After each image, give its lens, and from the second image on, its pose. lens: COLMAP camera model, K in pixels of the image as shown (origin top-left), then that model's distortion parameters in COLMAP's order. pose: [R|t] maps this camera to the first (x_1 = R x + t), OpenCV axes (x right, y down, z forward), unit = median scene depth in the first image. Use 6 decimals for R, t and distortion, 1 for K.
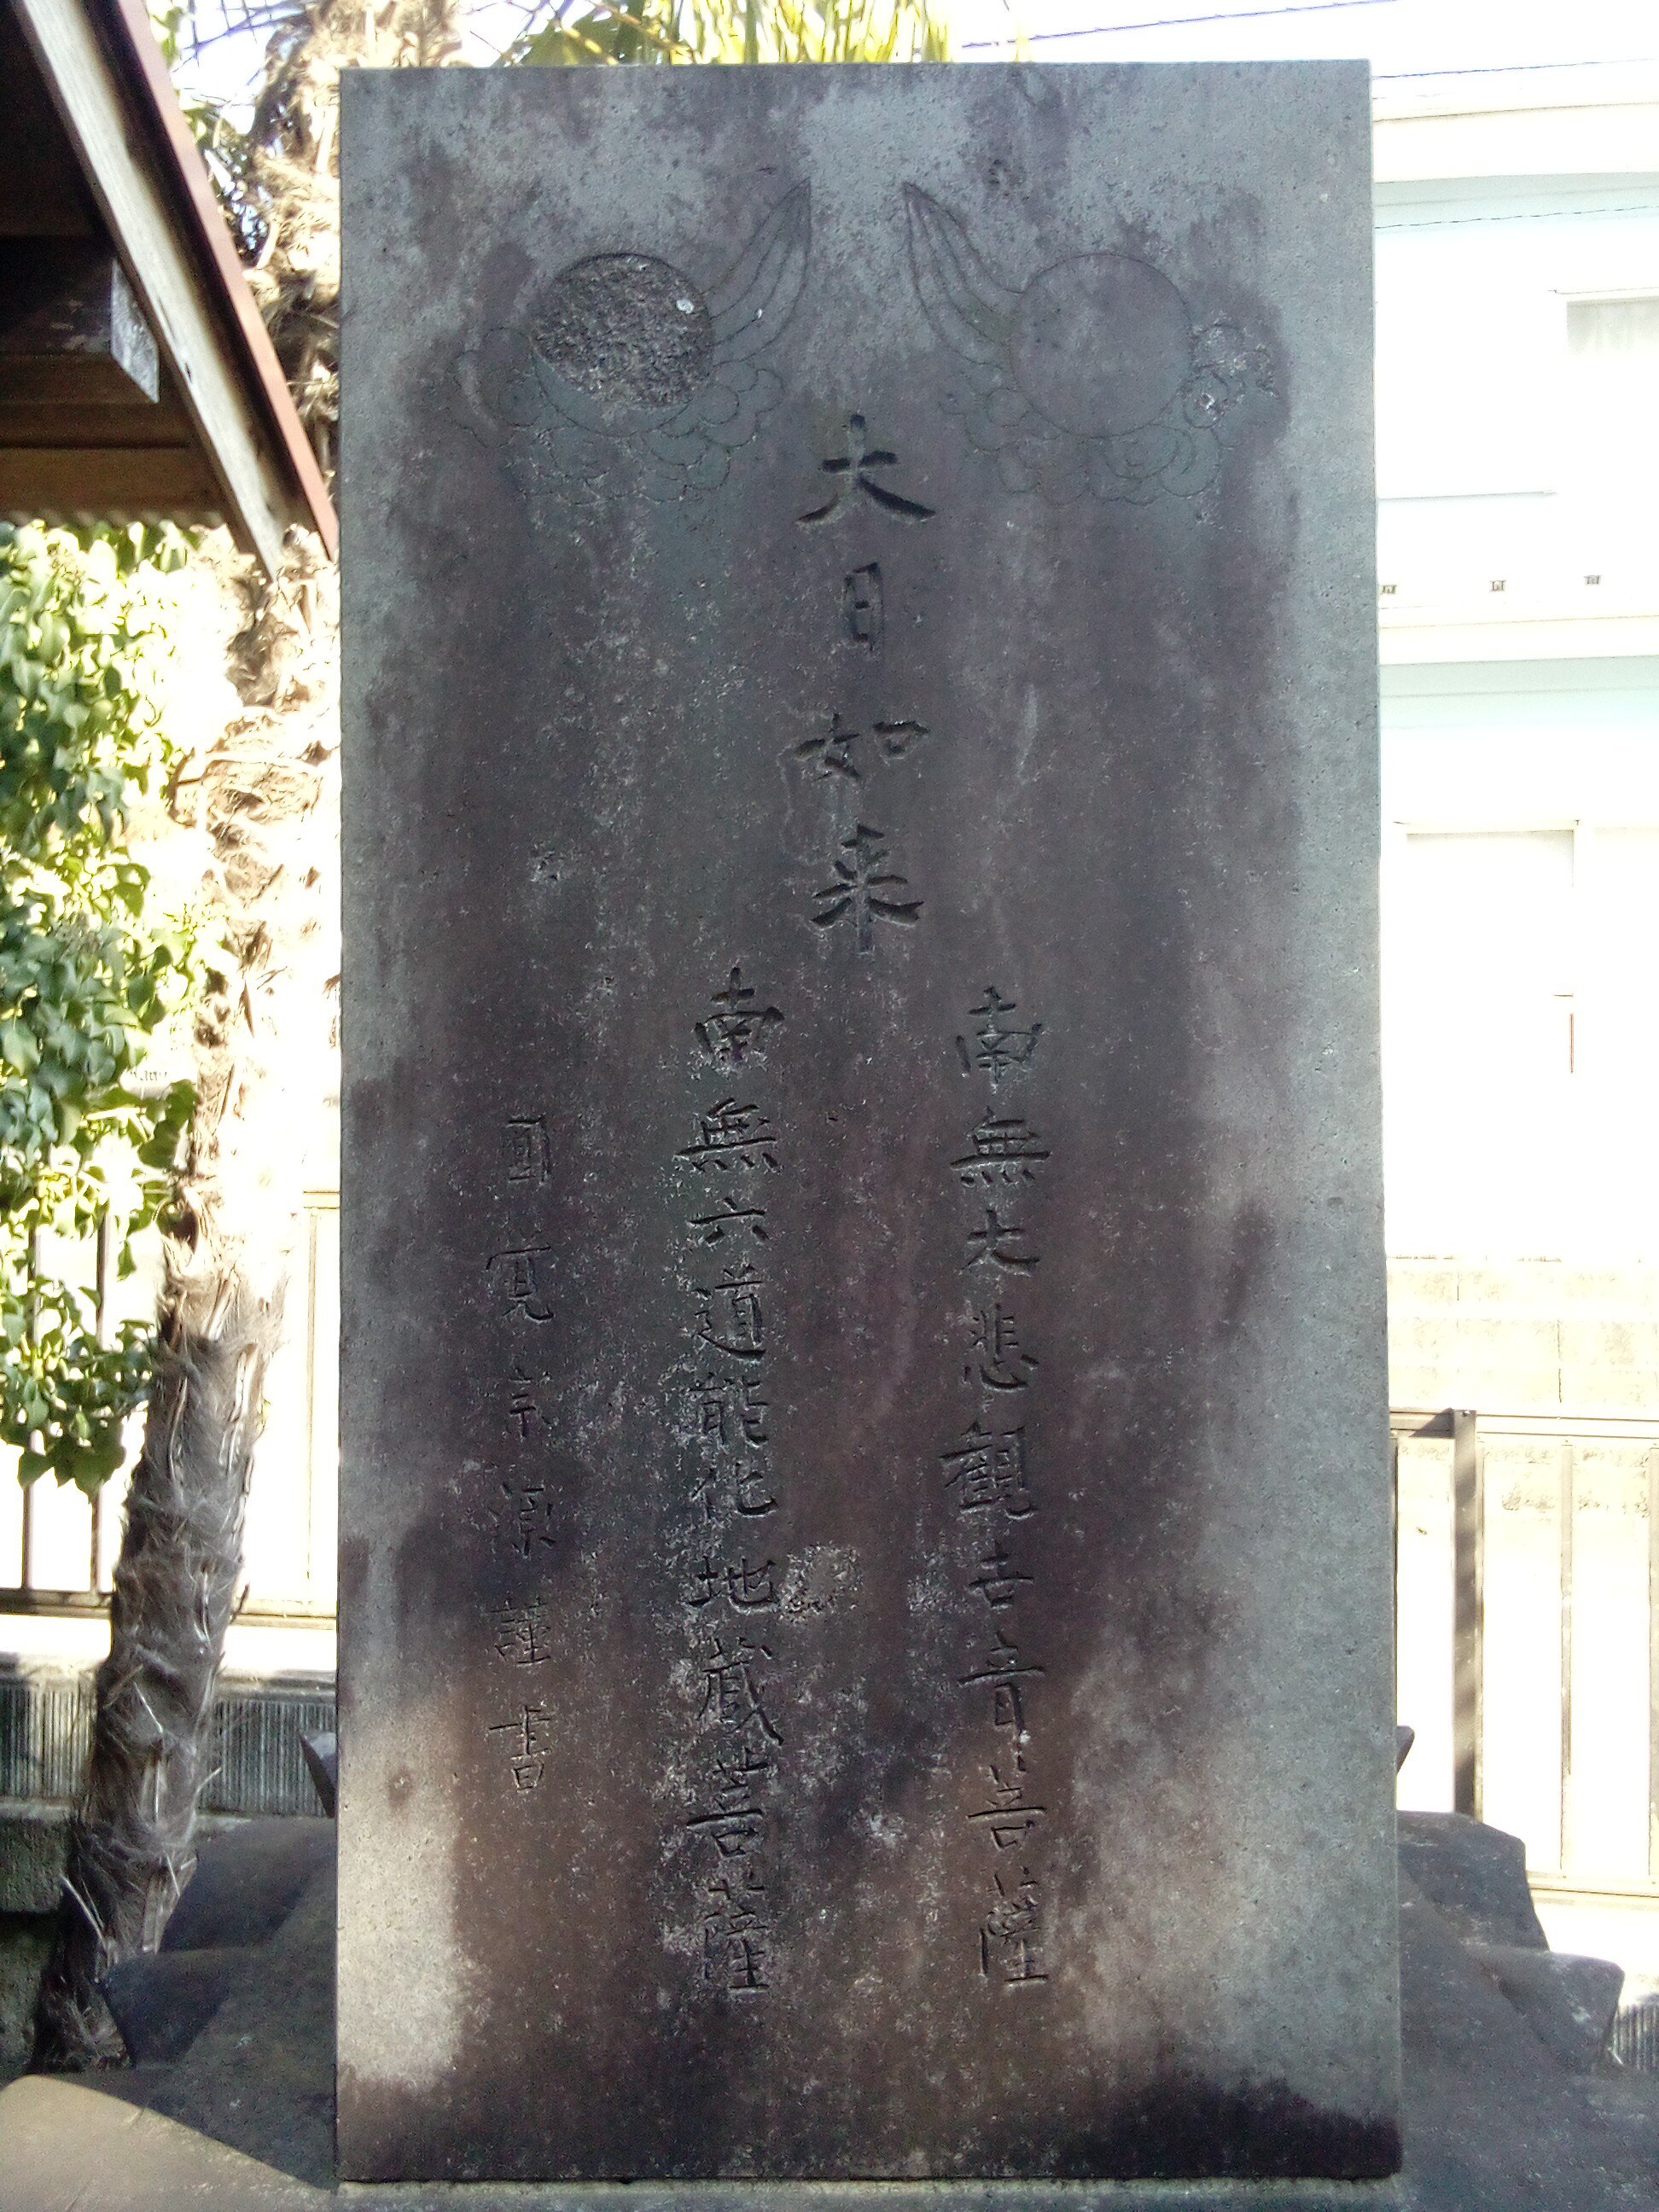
lens RADIAL K [[1796.8, 0, 859.7], [0, 1796.8, 1118.9], [0, 0, 1]] dist [0.091086, -0.155707]
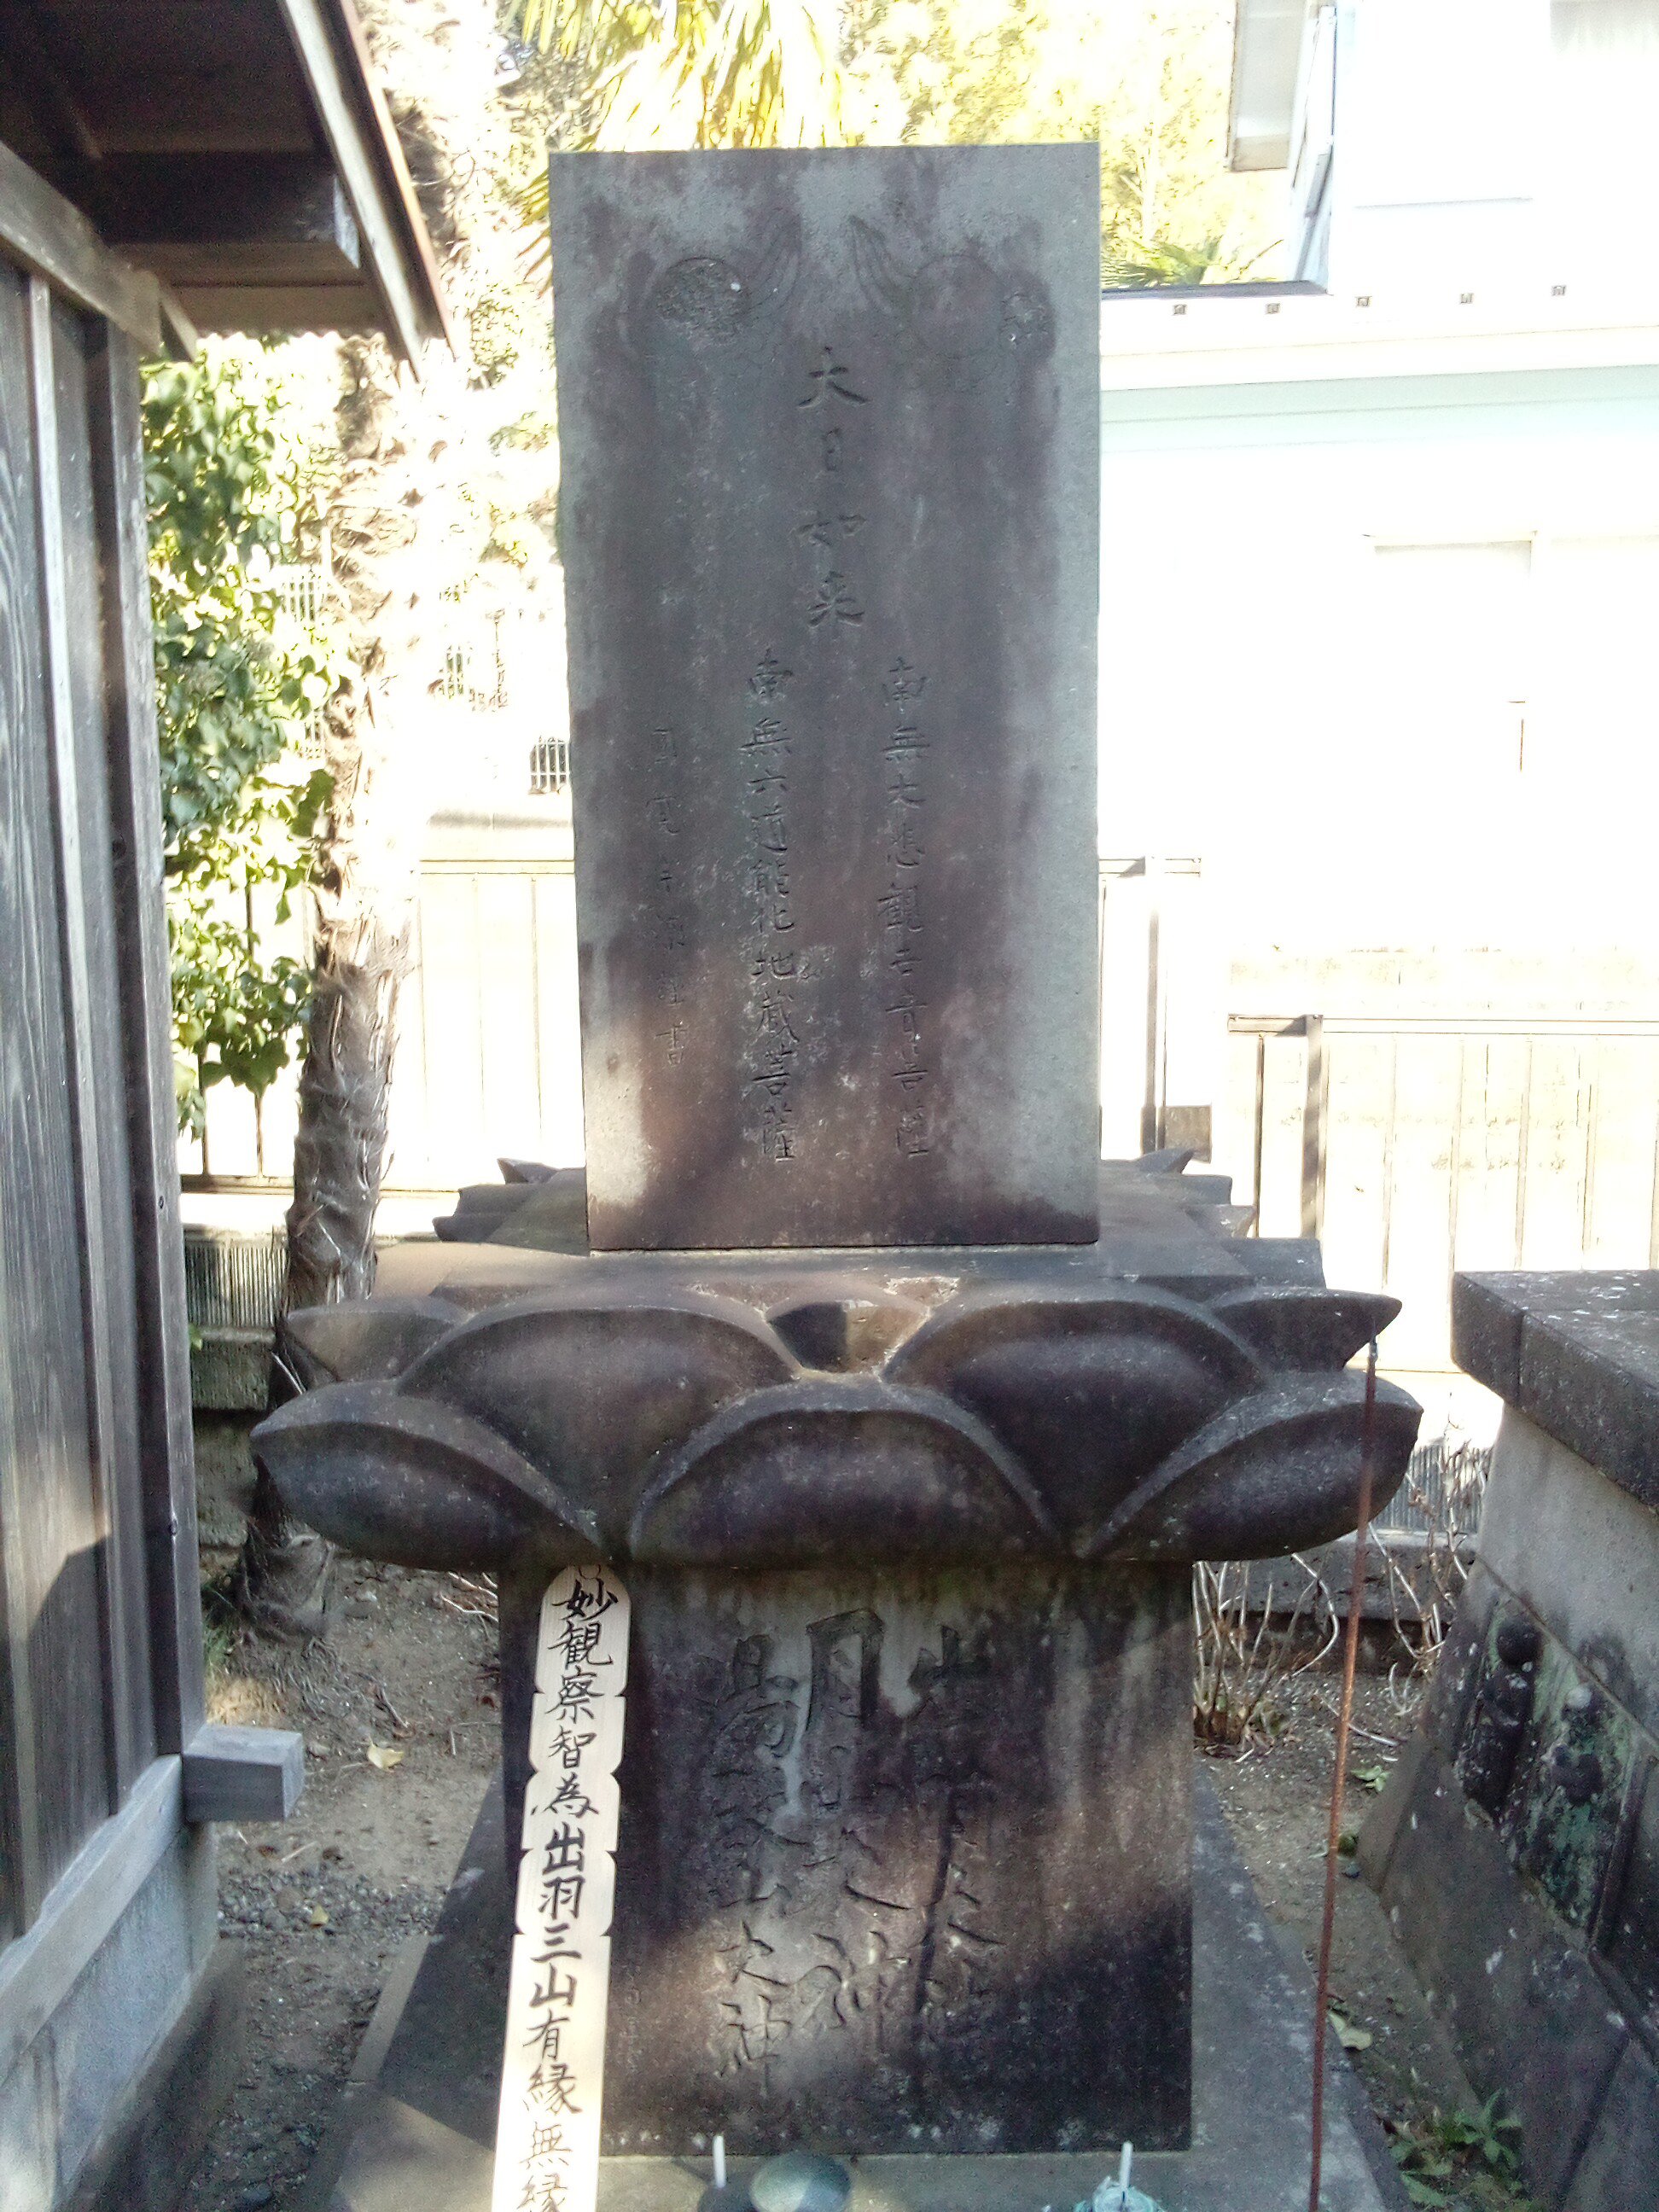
lens RADIAL K [[1796.8, 0, 859.7], [0, 1796.8, 1118.9], [0, 0, 1]] dist [0.091086, -0.155707]
pose [[0.999947, -0.009867, -0.002901, 0.029817], [0.010188, 0.988861, 0.148494, 0.128254], [0.001404, -0.148516, 0.988909, -0.994201]]
